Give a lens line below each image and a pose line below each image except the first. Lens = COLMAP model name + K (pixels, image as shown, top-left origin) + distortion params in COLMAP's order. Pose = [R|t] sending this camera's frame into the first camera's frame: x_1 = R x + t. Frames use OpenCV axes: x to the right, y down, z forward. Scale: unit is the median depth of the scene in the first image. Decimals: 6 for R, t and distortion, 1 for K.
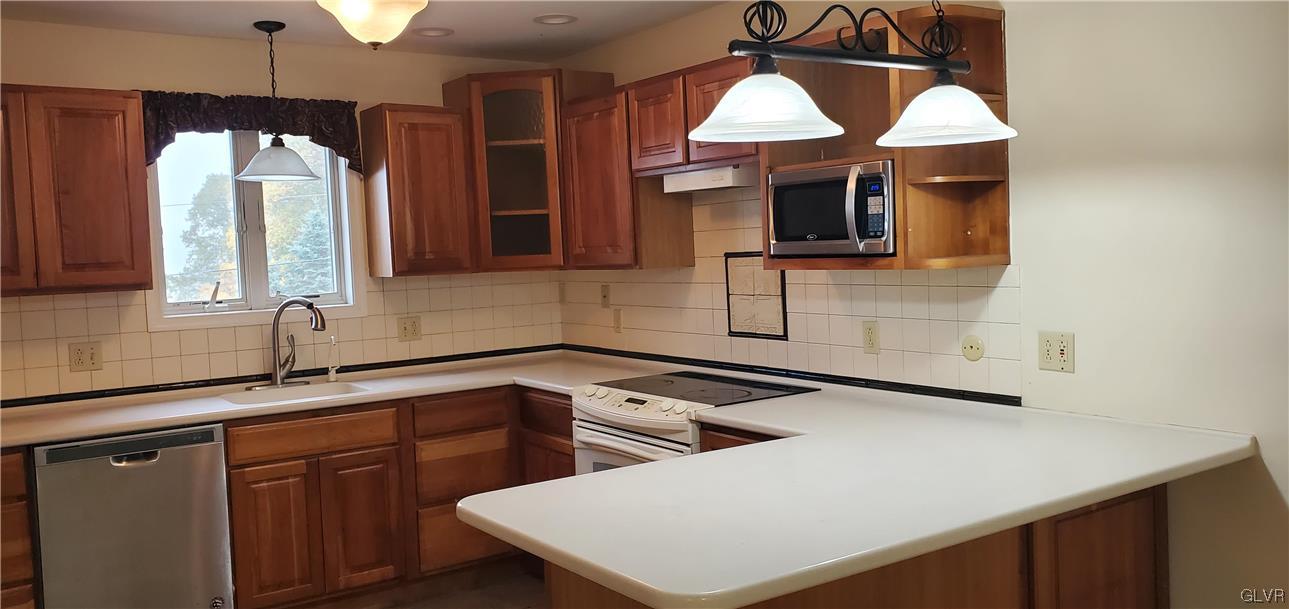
lens RADIAL K [[1005.8, 0, 618.9], [0, 1005.8, 306.7], [0, 0, 1]] dist [0.002402, 0.059426]
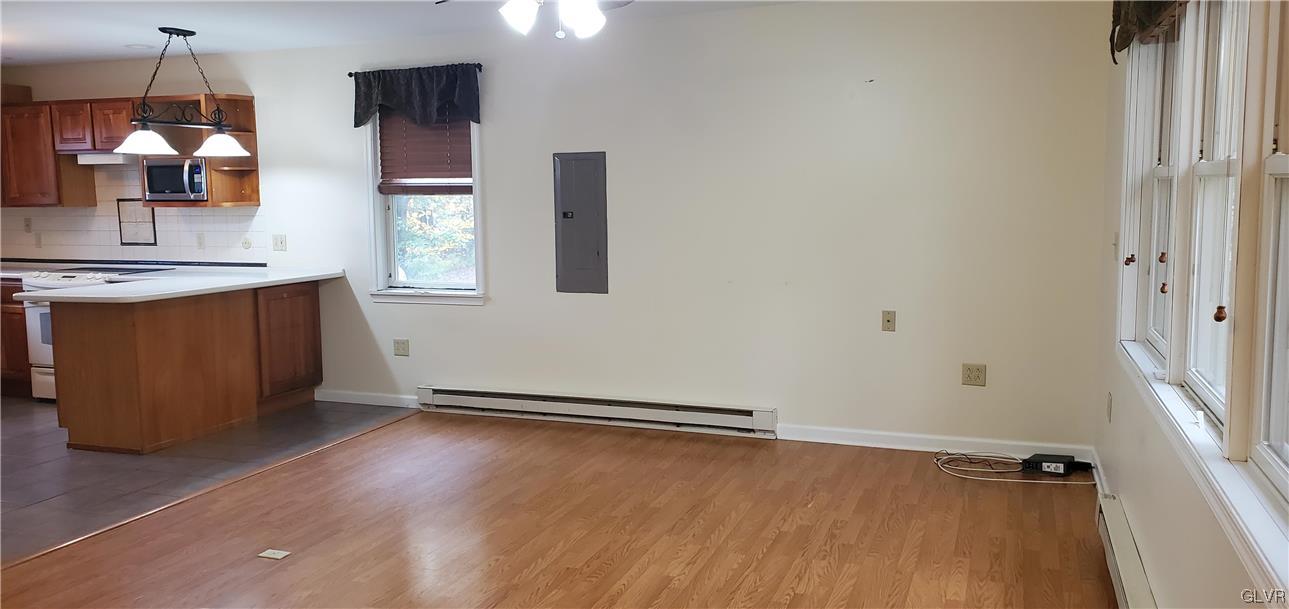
lens RADIAL K [[1005.8, 0, 618.9], [0, 1005.8, 306.7], [0, 0, 1]] dist [0.002402, 0.059426]
pose [[0.824642, -0.037909, 0.564383, -0.225953], [0.014389, 0.998835, 0.046066, 0.085727], [-0.565472, -0.029867, 0.824226, -1.254084]]
